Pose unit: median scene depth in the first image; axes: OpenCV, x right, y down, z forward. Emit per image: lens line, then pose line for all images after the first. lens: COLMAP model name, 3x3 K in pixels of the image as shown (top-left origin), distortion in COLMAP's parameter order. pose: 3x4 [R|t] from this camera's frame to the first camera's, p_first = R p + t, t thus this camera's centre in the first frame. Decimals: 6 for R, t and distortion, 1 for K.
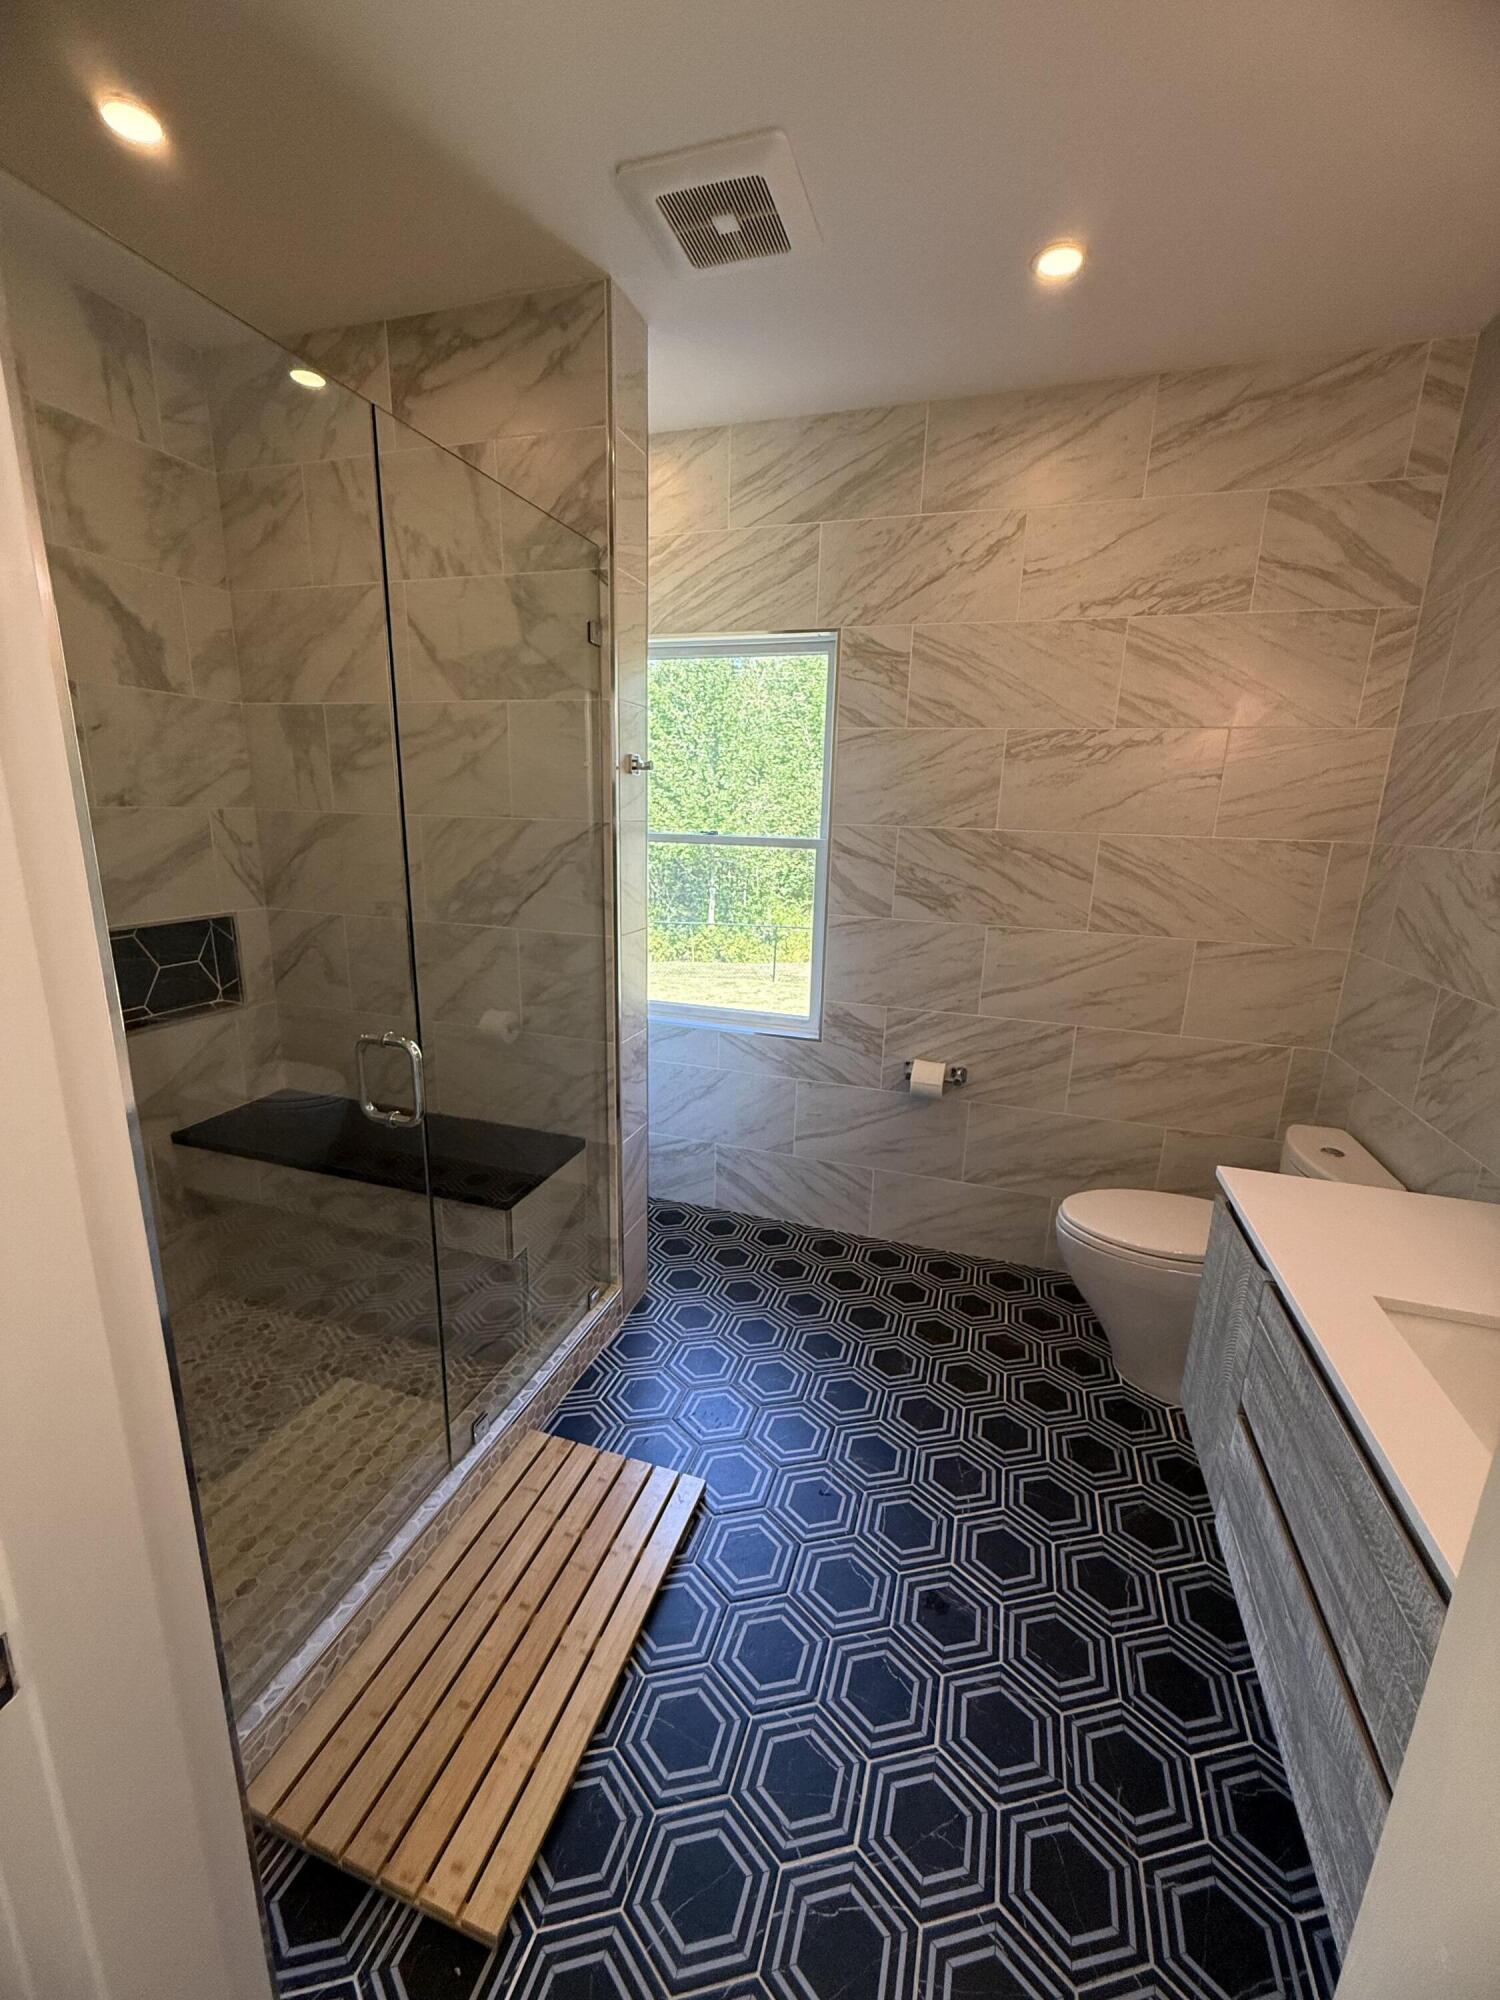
lens RADIAL K [[796.1, 0, 746.8], [0, 796.1, 999.4], [0, 0, 1]] dist [-0.000546, -0.000377]
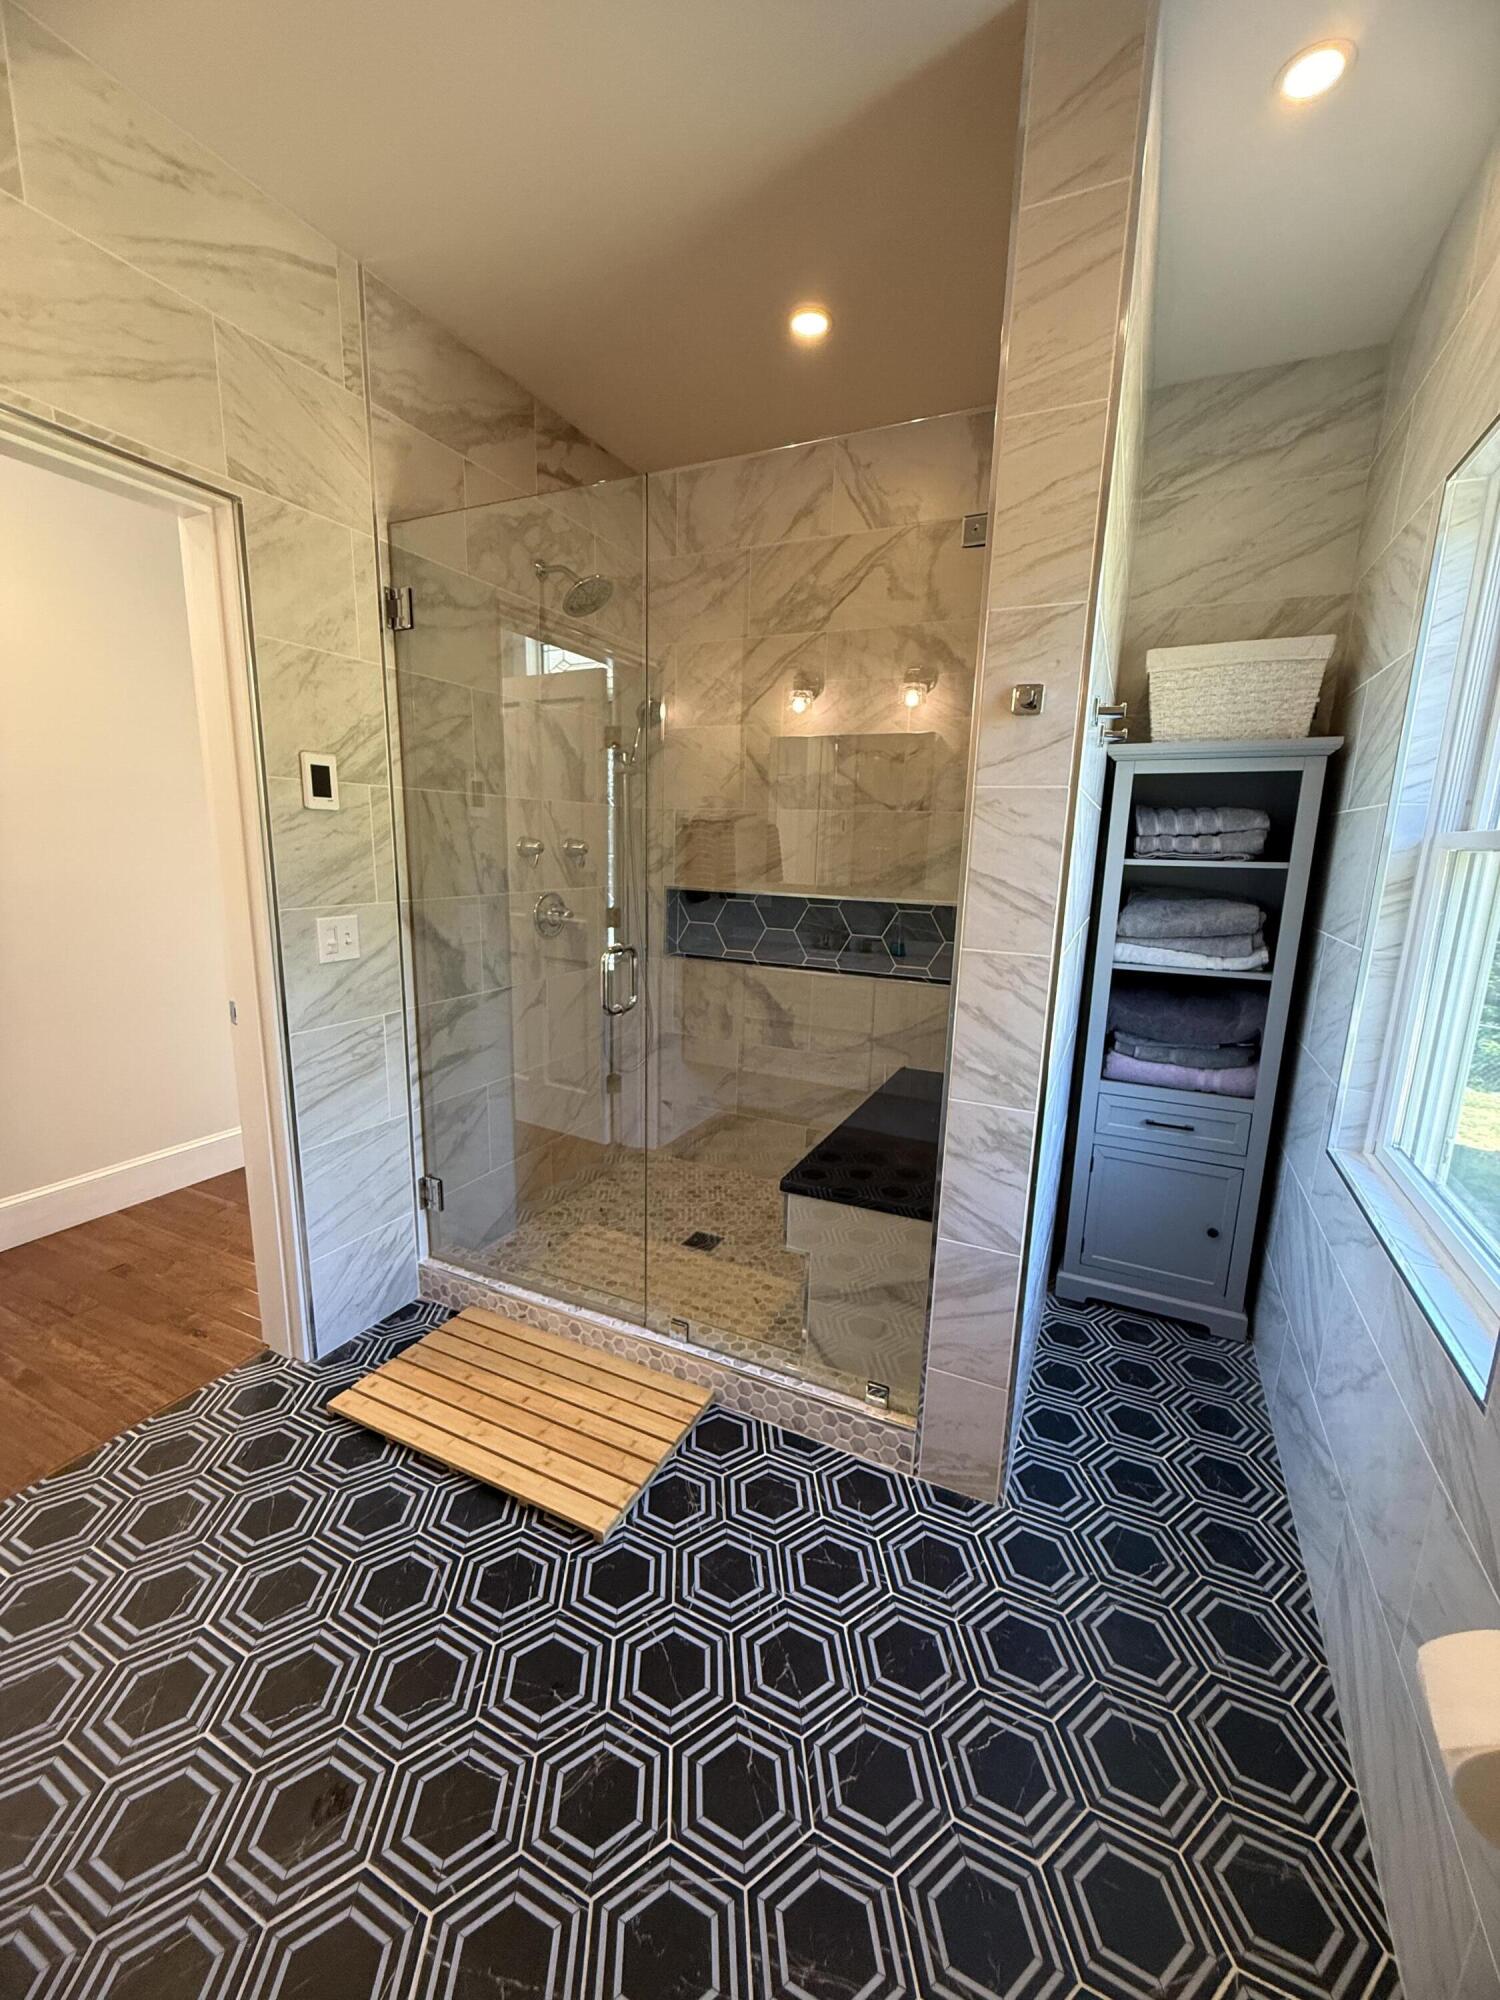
lens RADIAL K [[796.1, 0, 747.0], [0, 796.1, 997.3], [0, 0, 1]] dist [-0.000546, -0.000377]
pose [[-0.132122, 0.161531, -0.977983, 0.672891], [-0.262896, 0.945589, 0.191696, -0.145834], [0.955735, 0.282435, -0.082467, 1.054742]]
